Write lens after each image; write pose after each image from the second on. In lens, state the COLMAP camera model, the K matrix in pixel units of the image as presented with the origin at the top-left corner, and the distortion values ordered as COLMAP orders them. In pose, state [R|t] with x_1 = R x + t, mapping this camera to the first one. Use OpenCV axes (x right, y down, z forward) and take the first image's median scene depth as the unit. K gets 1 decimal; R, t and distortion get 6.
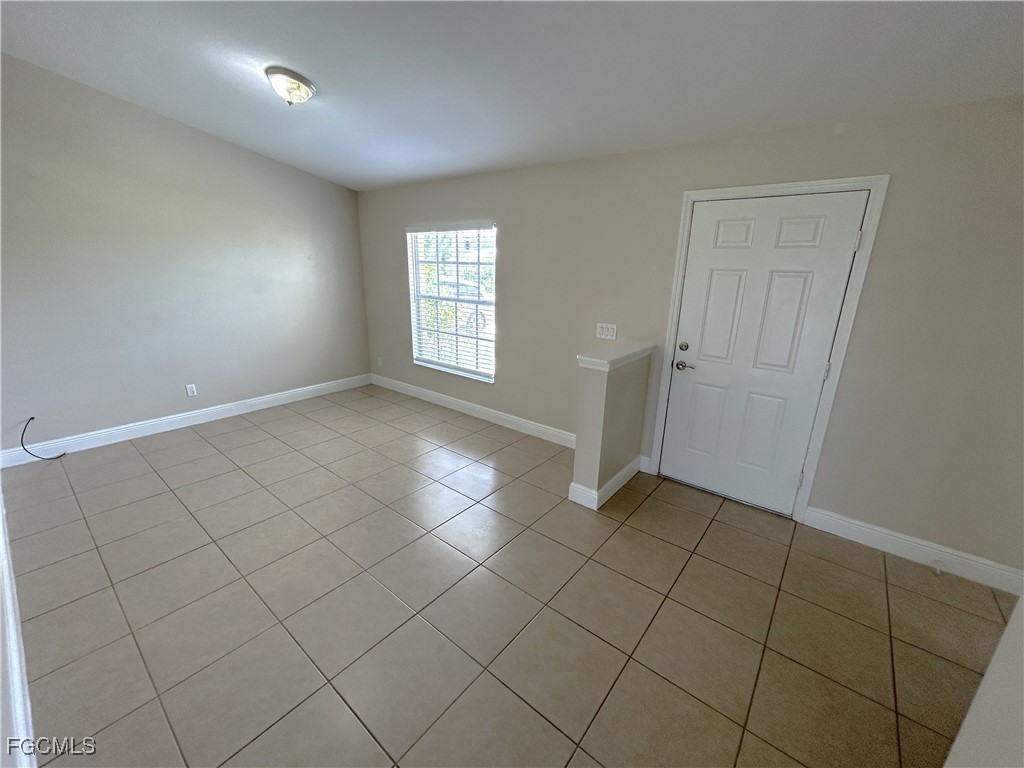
lens RADIAL K [[419.3, 0, 521.7], [0, 419.3, 387.0], [0, 0, 1]] dist [0.003400, 0.000818]
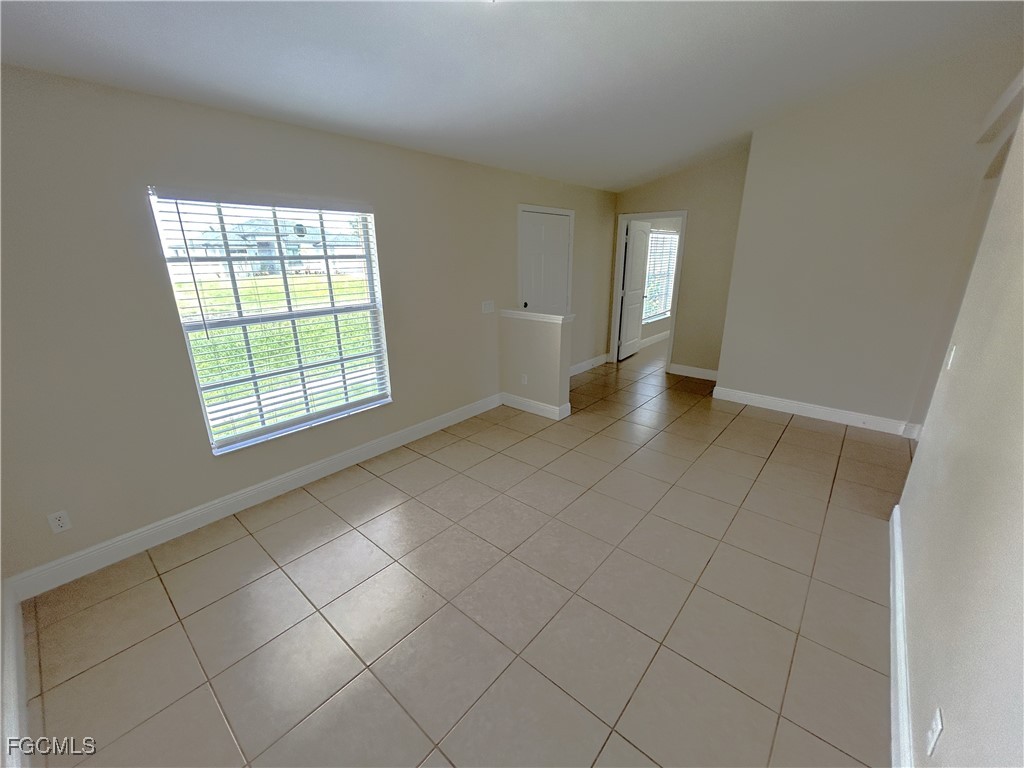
lens RADIAL K [[419.3, 0, 512.0], [0, 419.3, 383.7], [0, 0, 1]] dist [0.003400, 0.000818]
pose [[0.038877, -0.313929, 0.948650, -0.780542], [0.302039, 0.908651, 0.288314, -0.194668], [-0.952502, 0.275321, 0.130145, 0.616272]]
